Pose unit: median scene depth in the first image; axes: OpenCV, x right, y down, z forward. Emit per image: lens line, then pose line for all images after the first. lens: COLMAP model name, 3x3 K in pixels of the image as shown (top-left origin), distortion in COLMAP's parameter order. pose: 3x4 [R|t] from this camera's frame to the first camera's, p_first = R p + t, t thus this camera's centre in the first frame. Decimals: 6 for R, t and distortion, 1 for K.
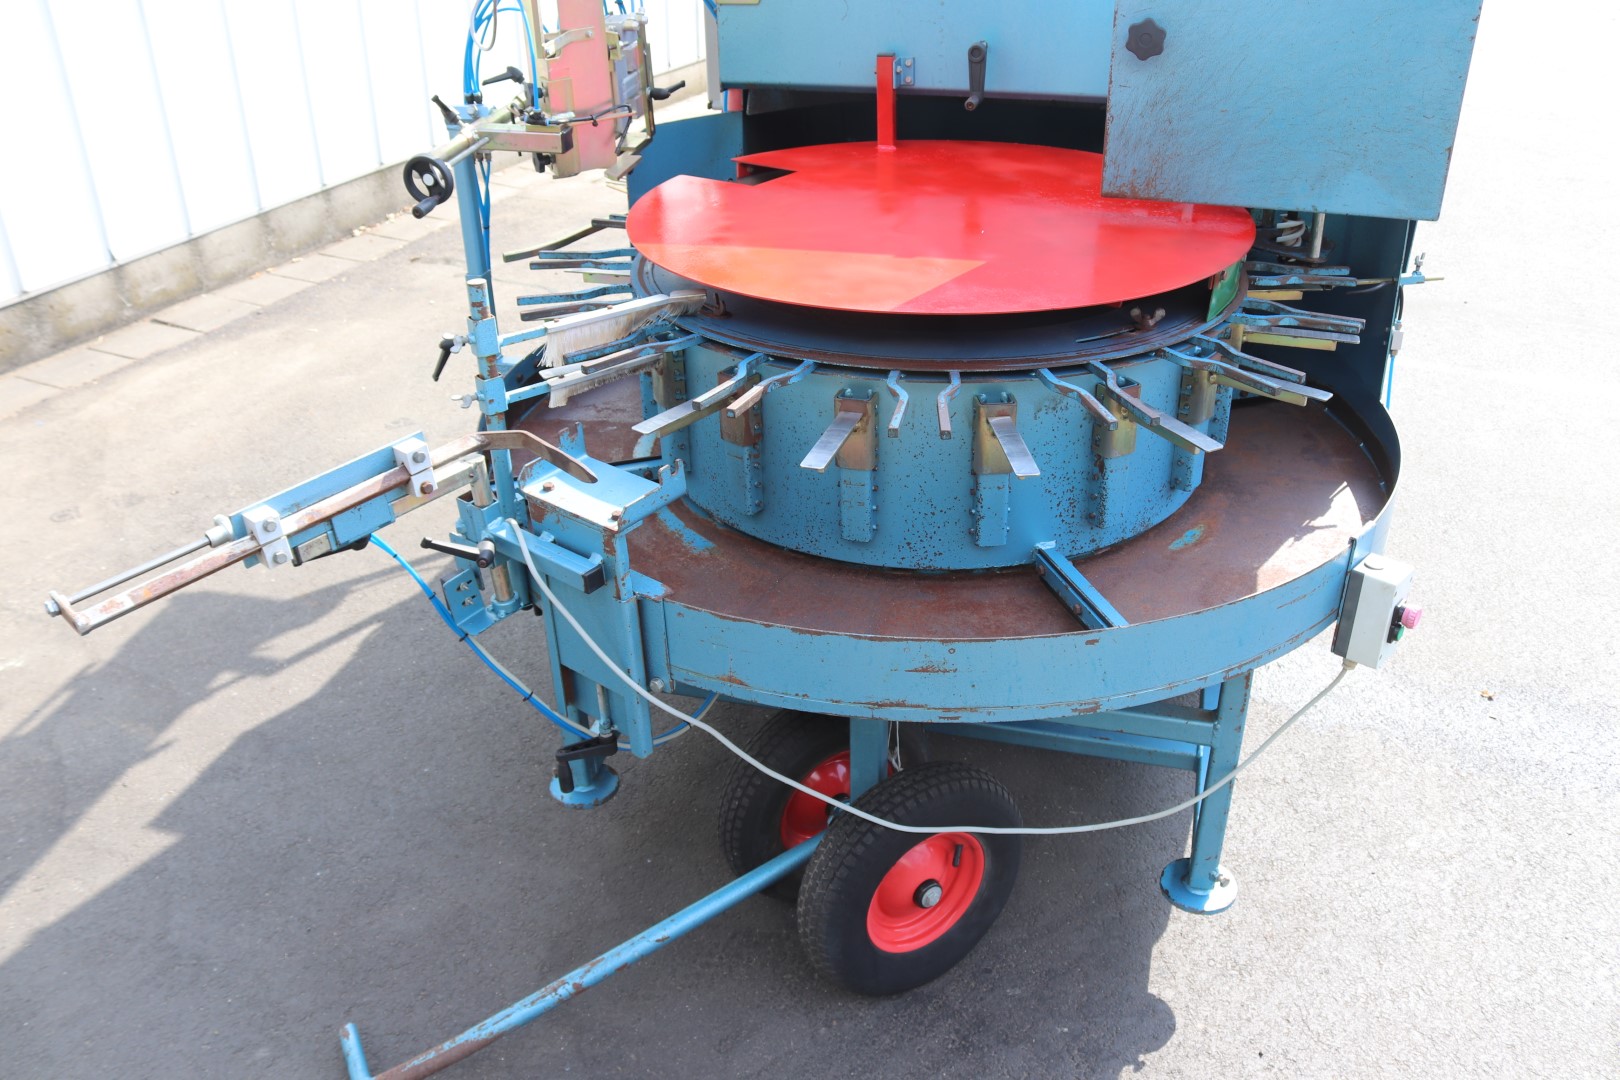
lens RADIAL K [[1335.4, 0, 810.0], [0, 1335.4, 540.0], [0, 0, 1]] dist [-0.168039, 0.149407]
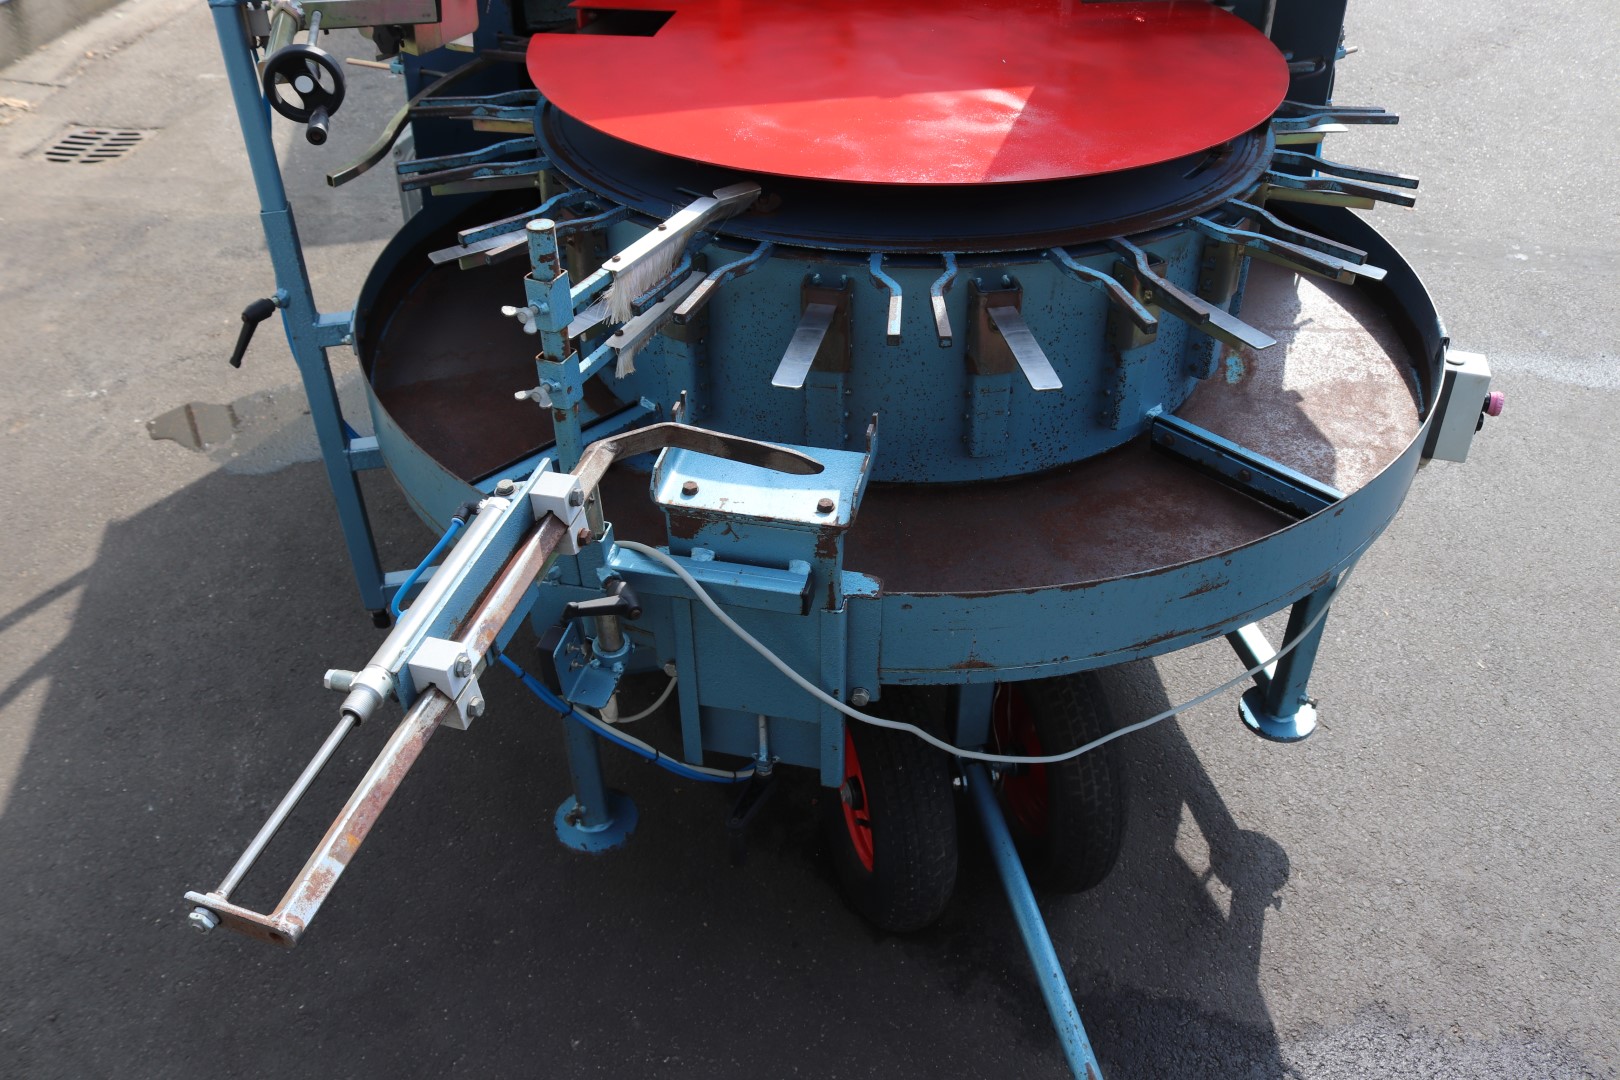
lens RADIAL K [[1335.4, 0, 810.0], [0, 1335.4, 540.0], [0, 0, 1]] dist [-0.168039, 0.149407]
pose [[0.891316, -0.259547, 0.371741, -0.392427], [0.206327, 0.962310, 0.177171, -0.120725], [-0.403714, -0.081215, 0.911273, 0.286834]]
